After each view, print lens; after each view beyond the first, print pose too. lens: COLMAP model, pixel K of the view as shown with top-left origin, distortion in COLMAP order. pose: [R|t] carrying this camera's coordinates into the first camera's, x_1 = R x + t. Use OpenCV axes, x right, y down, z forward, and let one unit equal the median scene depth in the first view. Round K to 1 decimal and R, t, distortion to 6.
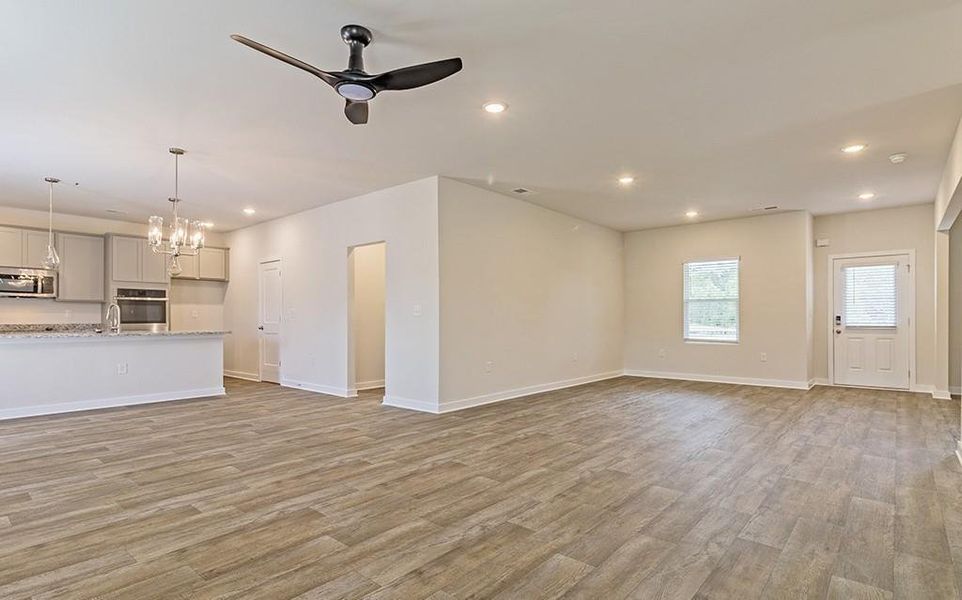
lens RADIAL K [[483.0, 0, 479.6], [0, 483.0, 314.1], [0, 0, 1]] dist [-0.012791, 0.000236]
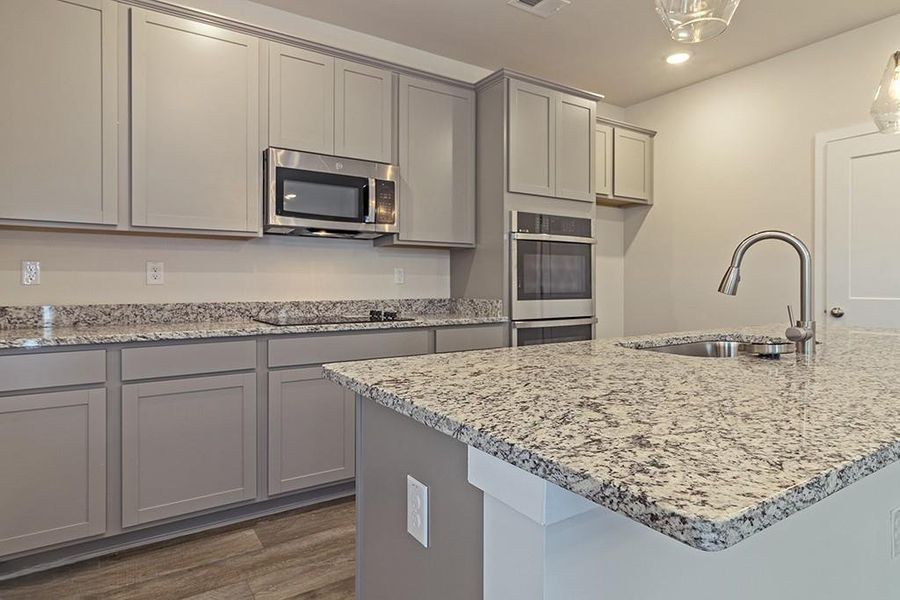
lens RADIAL K [[501.5, 0, 423.7], [0, 501.5, 271.3], [0, 0, 1]] dist [0.002130, 0.004404]
pose [[0.965552, -0.003861, -0.260183, -0.780257], [0.000419, 0.999912, -0.013283, 0.001221], [0.260211, 0.012716, 0.965468, 0.626726]]
